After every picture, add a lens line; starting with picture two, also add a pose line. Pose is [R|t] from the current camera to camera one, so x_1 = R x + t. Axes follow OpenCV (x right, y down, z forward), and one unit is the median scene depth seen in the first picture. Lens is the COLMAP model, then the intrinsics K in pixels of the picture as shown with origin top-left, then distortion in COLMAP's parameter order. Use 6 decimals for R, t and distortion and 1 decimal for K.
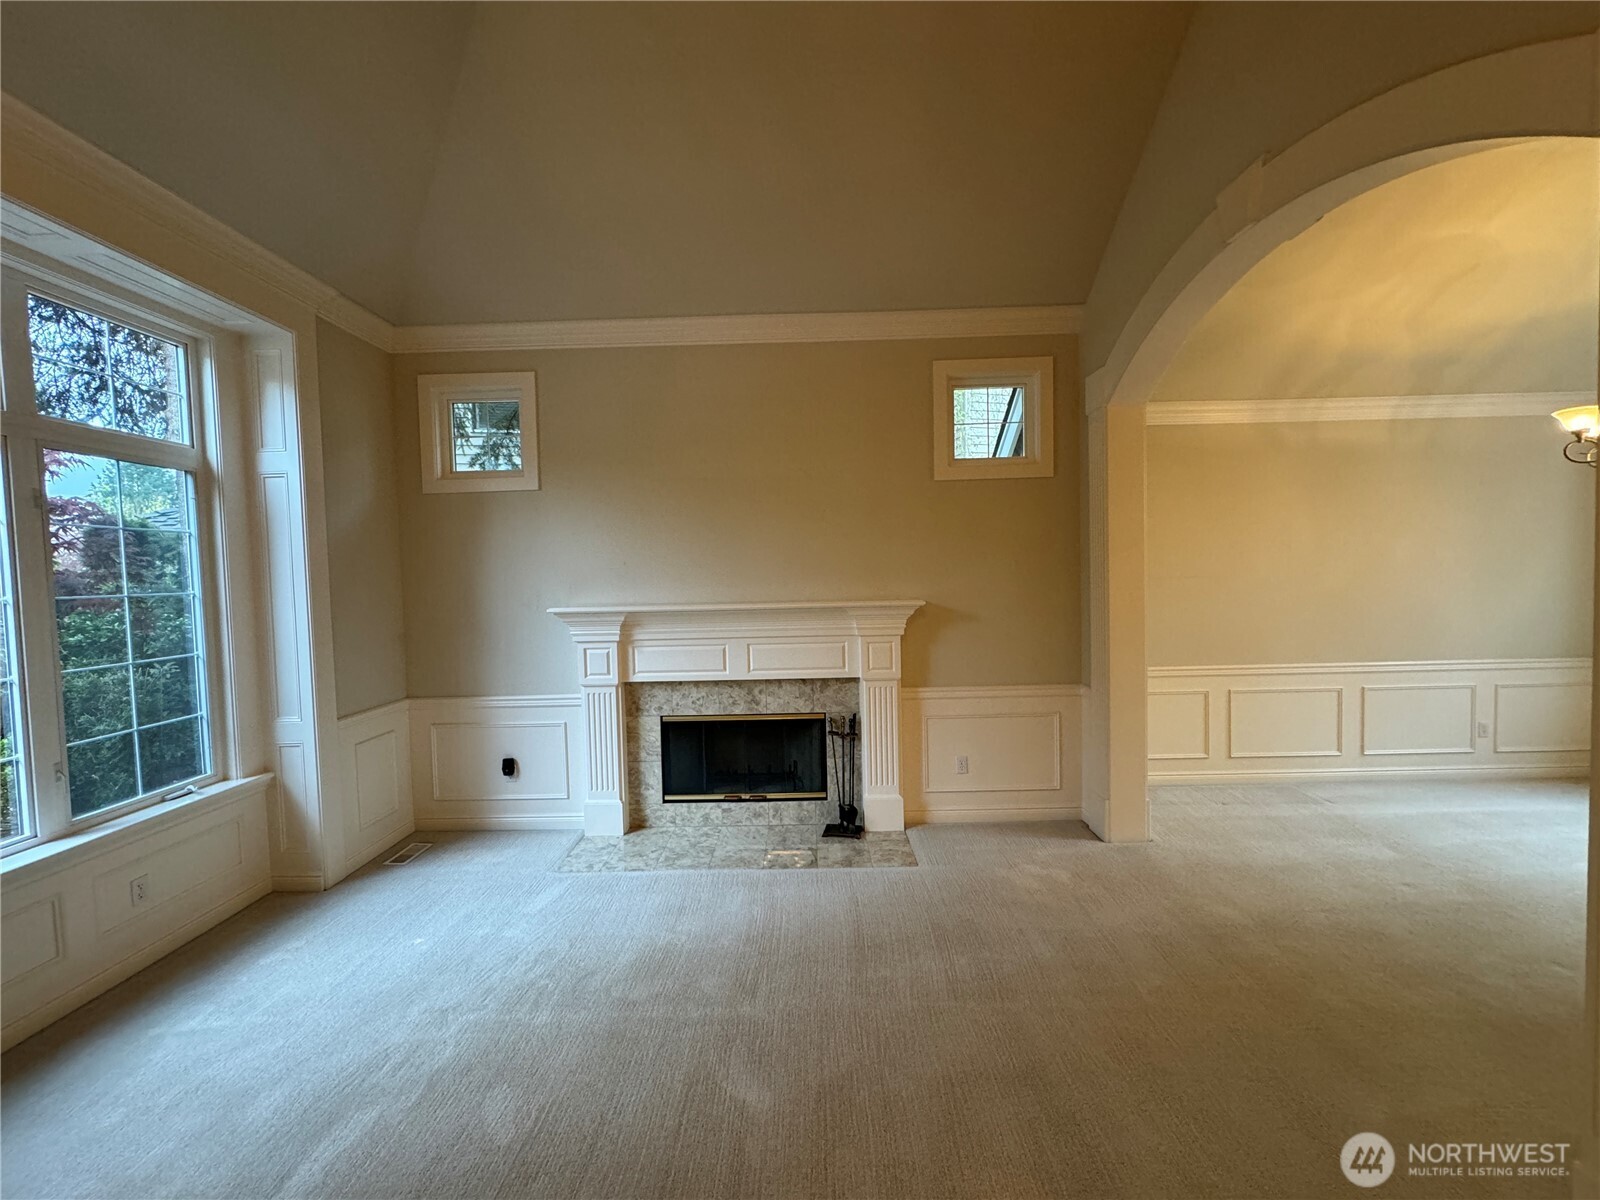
lens RADIAL K [[640.0, 0, 803.1], [0, 640.0, 604.2], [0, 0, 1]] dist [-0.003061, -0.000352]
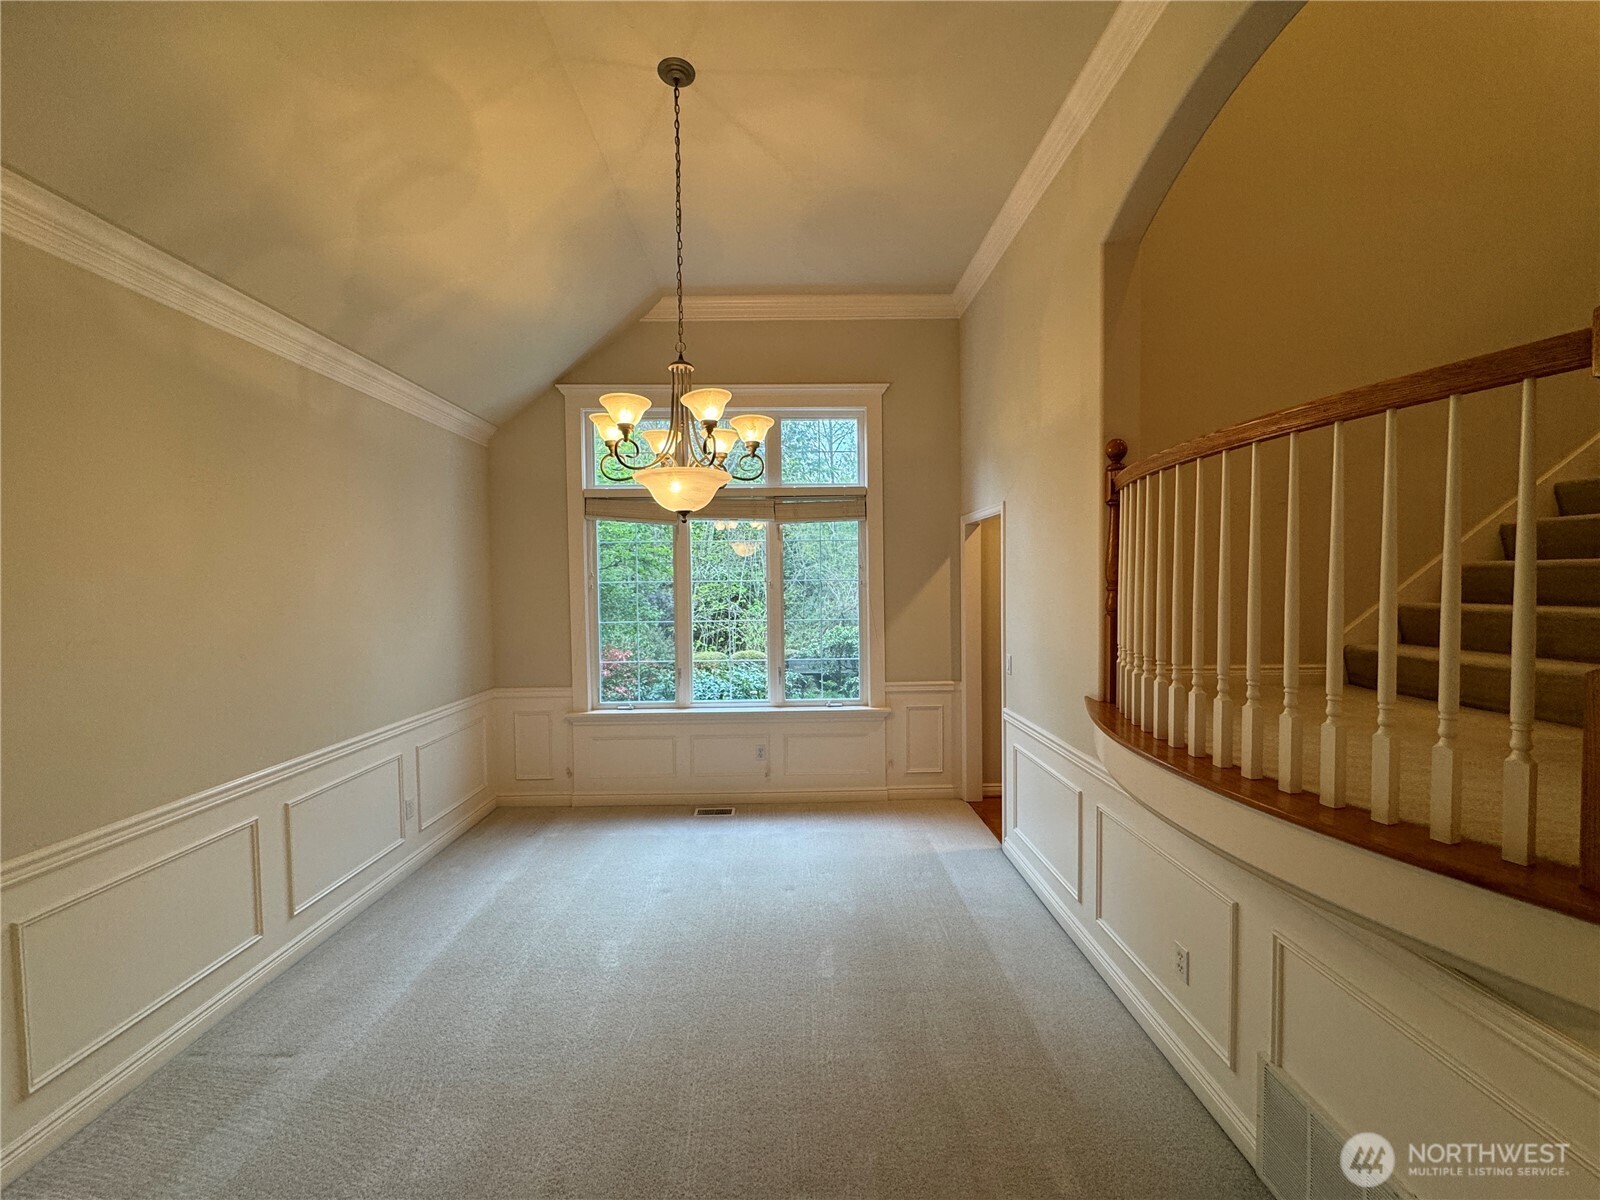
lens RADIAL K [[640.0, 0, 799.9], [0, 640.0, 603.3], [0, 0, 1]] dist [-0.003061, -0.000352]
pose [[-0.019048, -0.007905, 0.999787, 0.281614], [0.044083, 0.998990, 0.008739, -0.039227], [-0.998846, 0.044240, -0.018680, 0.530757]]
